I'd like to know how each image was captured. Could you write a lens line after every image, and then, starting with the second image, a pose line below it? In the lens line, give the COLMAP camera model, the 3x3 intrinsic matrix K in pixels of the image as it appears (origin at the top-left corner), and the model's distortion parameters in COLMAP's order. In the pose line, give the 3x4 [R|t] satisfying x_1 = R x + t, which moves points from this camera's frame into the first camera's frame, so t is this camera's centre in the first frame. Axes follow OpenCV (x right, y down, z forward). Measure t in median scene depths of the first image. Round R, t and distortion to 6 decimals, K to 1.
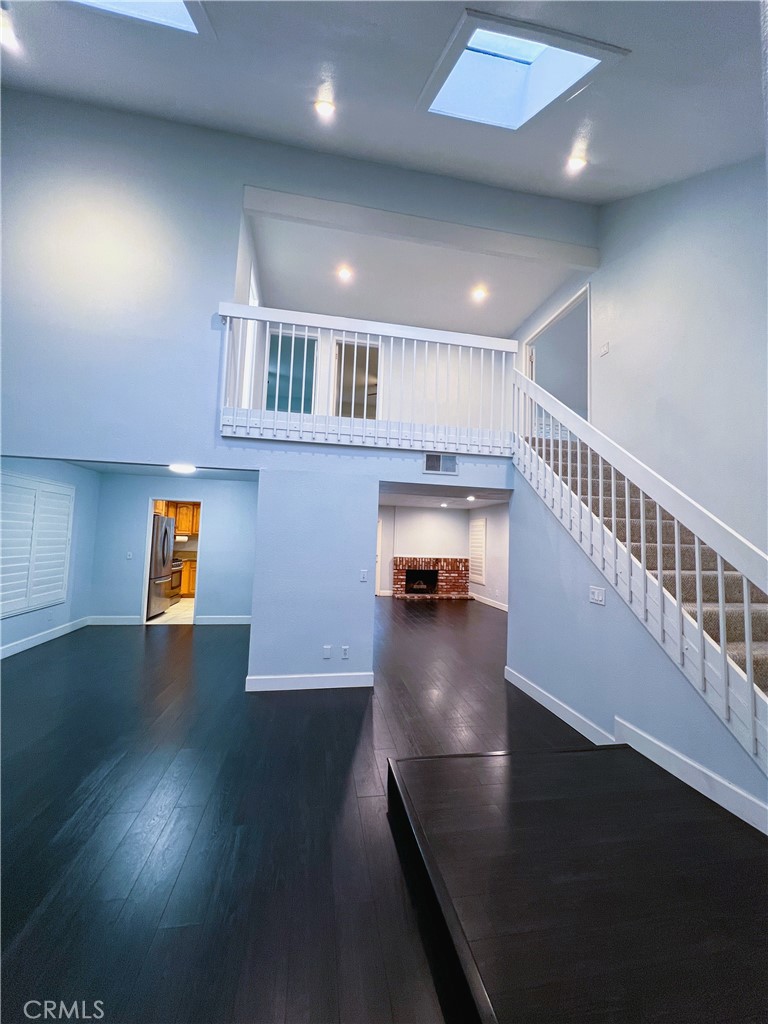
lens RADIAL K [[425.3, 0, 402.3], [0, 425.3, 514.5], [0, 0, 1]] dist [-0.000296, 0.000058]
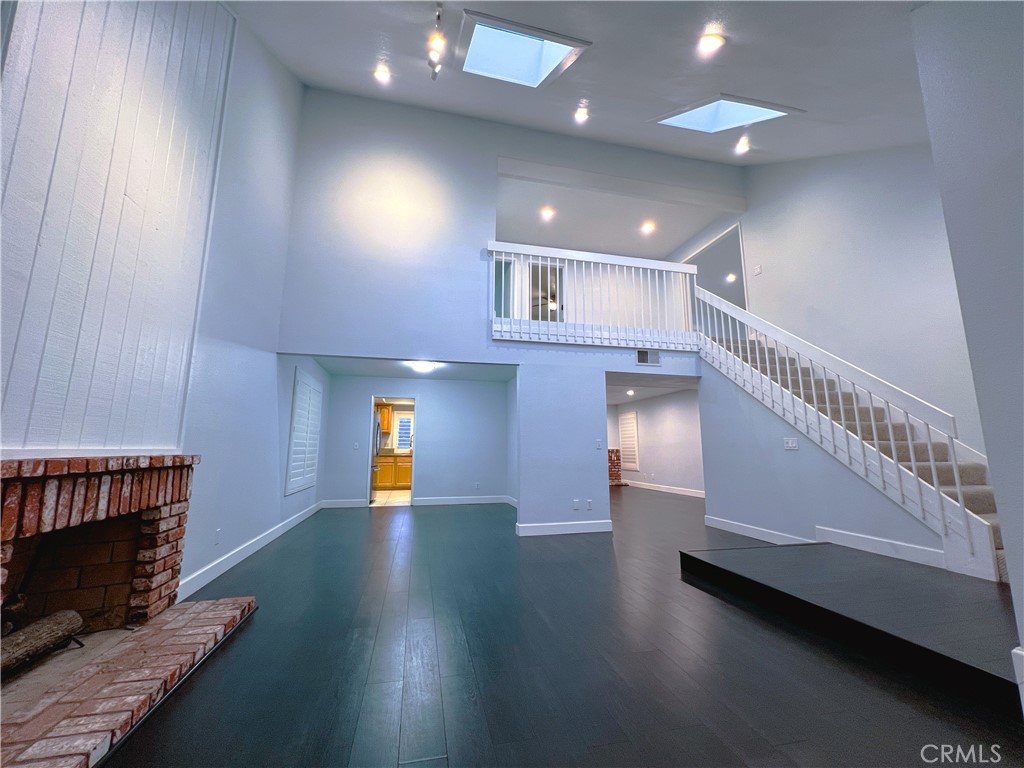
lens RADIAL K [[425.3, 0, 526.9], [0, 425.3, 381.5], [0, 0, 1]] dist [-0.000296, 0.000058]
pose [[0.998260, -0.023153, 0.054238, -0.348745], [0.028245, 0.995069, -0.095076, 0.066409], [-0.051769, 0.096443, 0.993991, -0.269183]]
